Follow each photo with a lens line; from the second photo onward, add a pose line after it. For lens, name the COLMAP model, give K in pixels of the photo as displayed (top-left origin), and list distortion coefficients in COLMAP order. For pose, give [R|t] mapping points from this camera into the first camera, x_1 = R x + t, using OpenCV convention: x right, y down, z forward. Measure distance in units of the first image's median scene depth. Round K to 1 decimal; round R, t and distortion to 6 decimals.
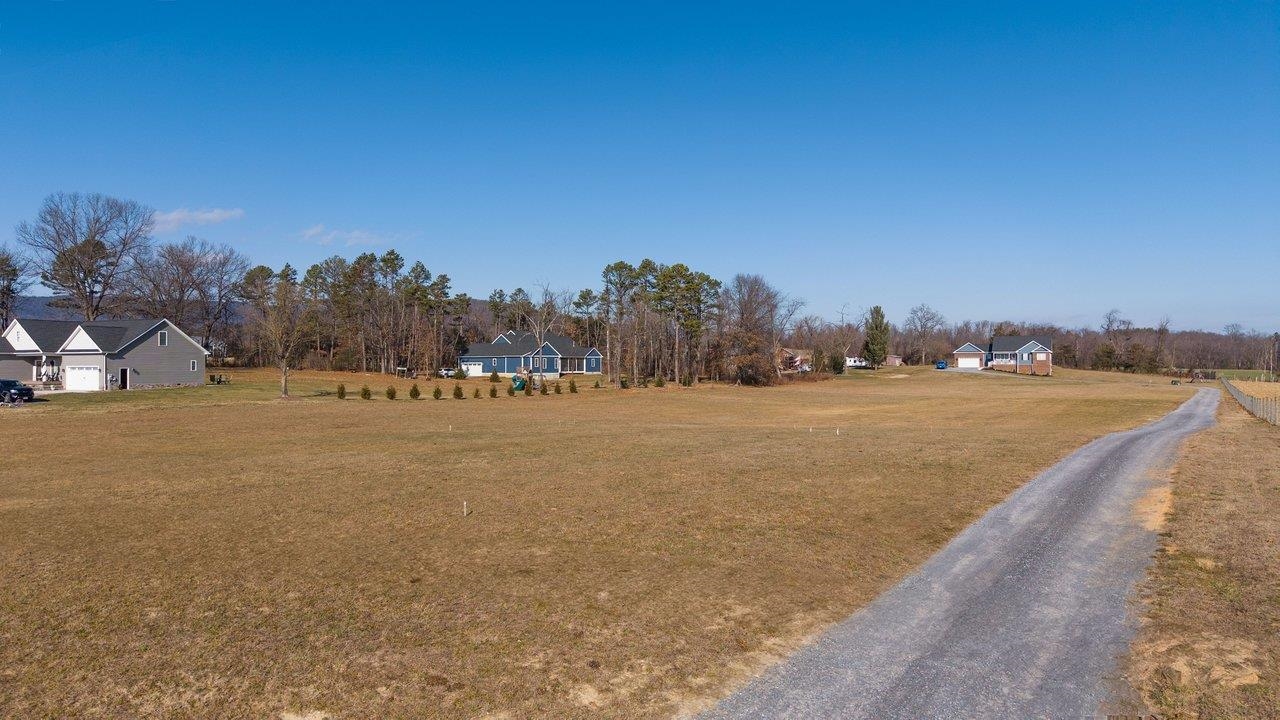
lens RADIAL K [[850.3, 0, 642.4], [0, 850.3, 359.9], [0, 0, 1]] dist [0.041932, -0.054422]
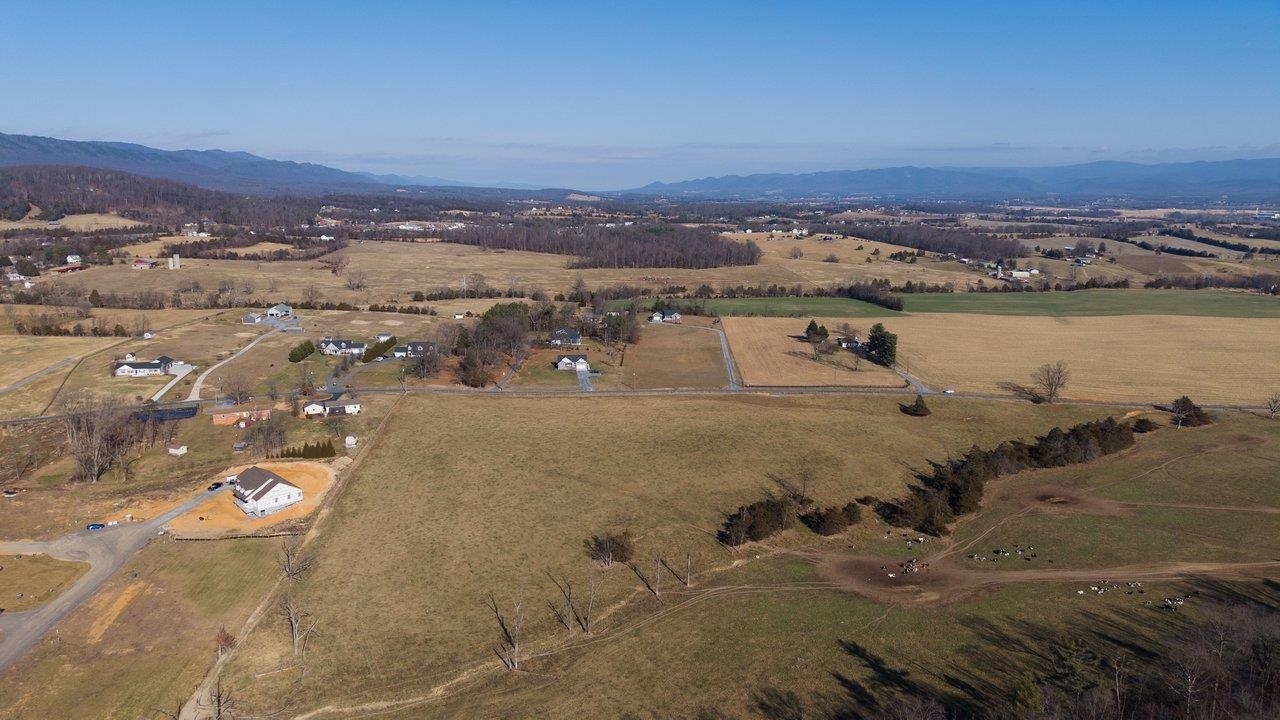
lens RADIAL K [[850.3, 0, 637.6], [0, 850.3, 370.4], [0, 0, 1]] dist [0.041932, -0.054422]
pose [[0.859523, -0.101548, 0.500908, -1.853329], [-0.009406, 0.976754, 0.214156, -0.695953], [-0.511011, -0.188784, 0.838587, -2.387341]]
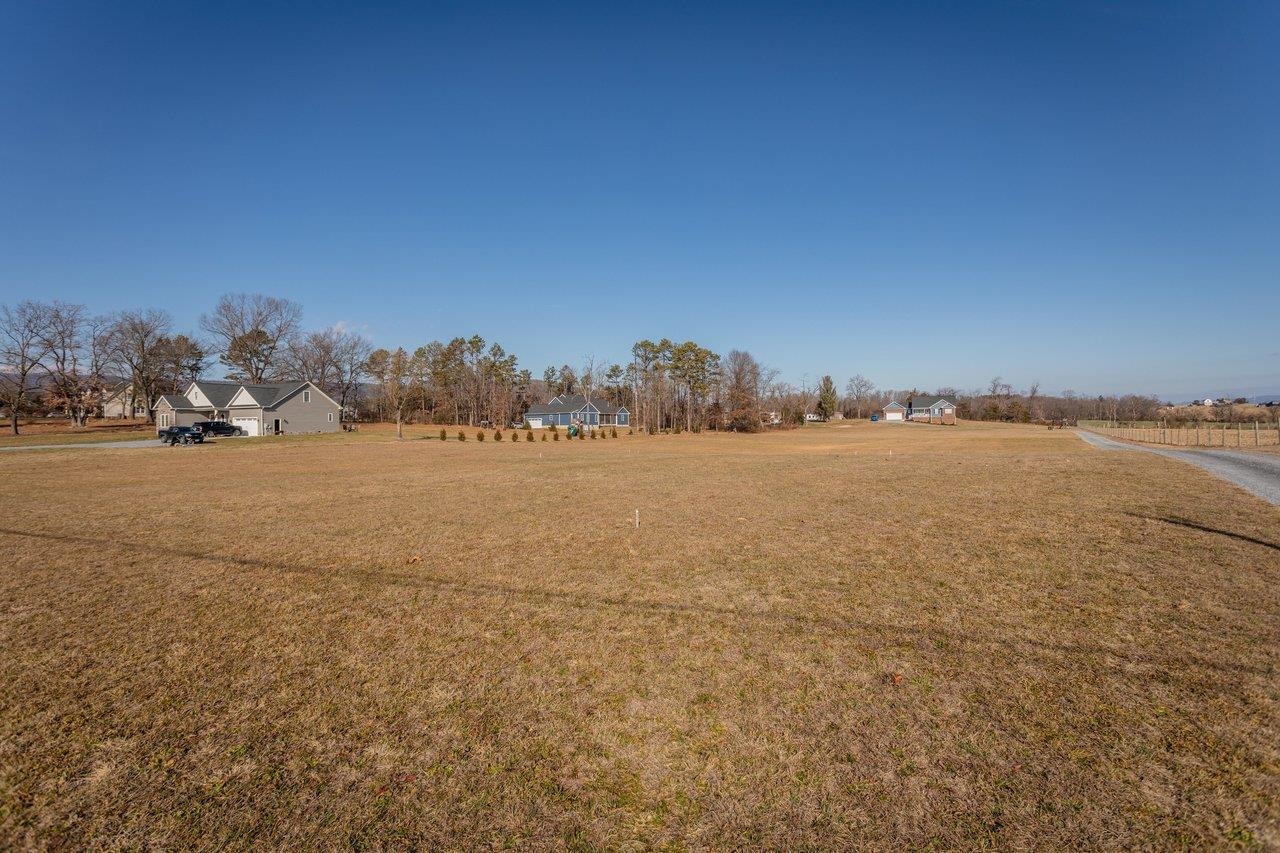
lens RADIAL K [[595.4, 0, 639.4], [0, 595.4, 422.0], [0, 0, 1]] dist [0.000382, 0.003496]
pose [[0.999887, -0.009995, -0.011194, -0.024199], [0.010007, 0.999949, 0.001033, 0.010453], [0.011183, -0.001145, 0.999937, 0.055467]]
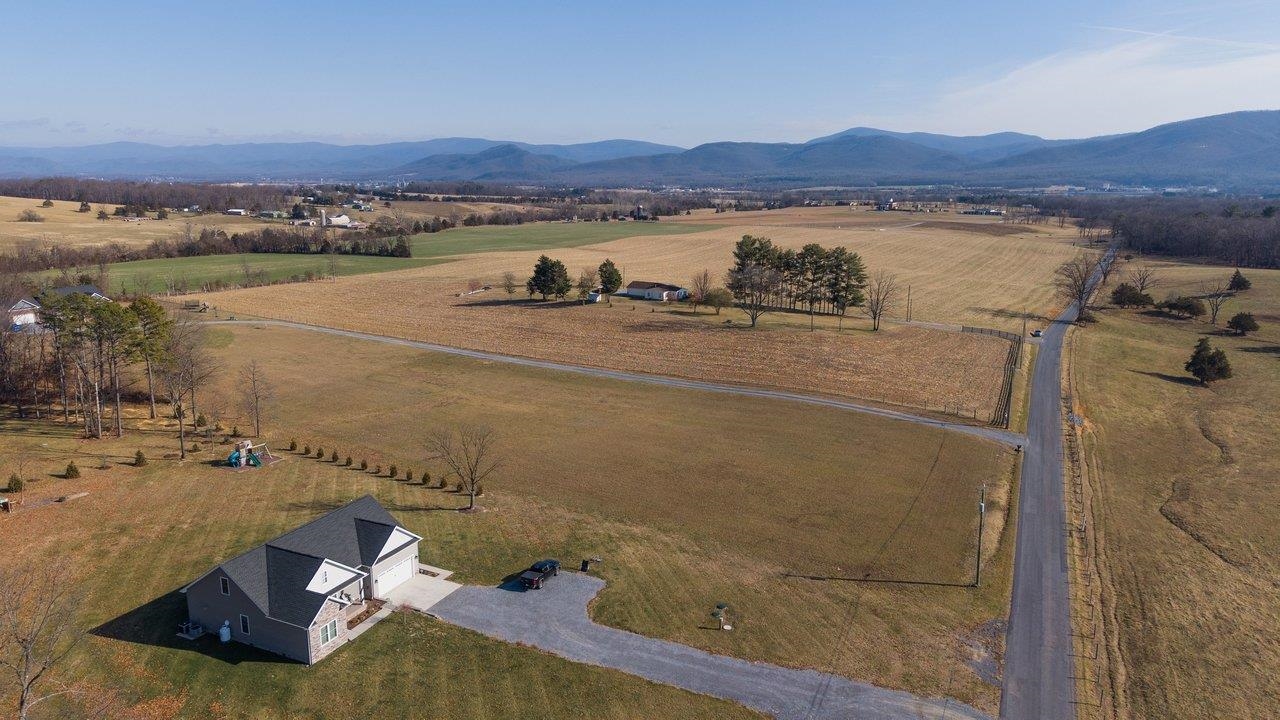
lens RADIAL K [[850.3, 0, 640.6], [0, 850.3, 365.9], [0, 0, 1]] dist [0.041932, -0.054422]
pose [[0.006807, -0.217143, 0.976116, -0.857218], [-0.006456, 0.976109, 0.217187, -0.235716], [-0.999956, -0.007780, 0.005242, 0.394679]]
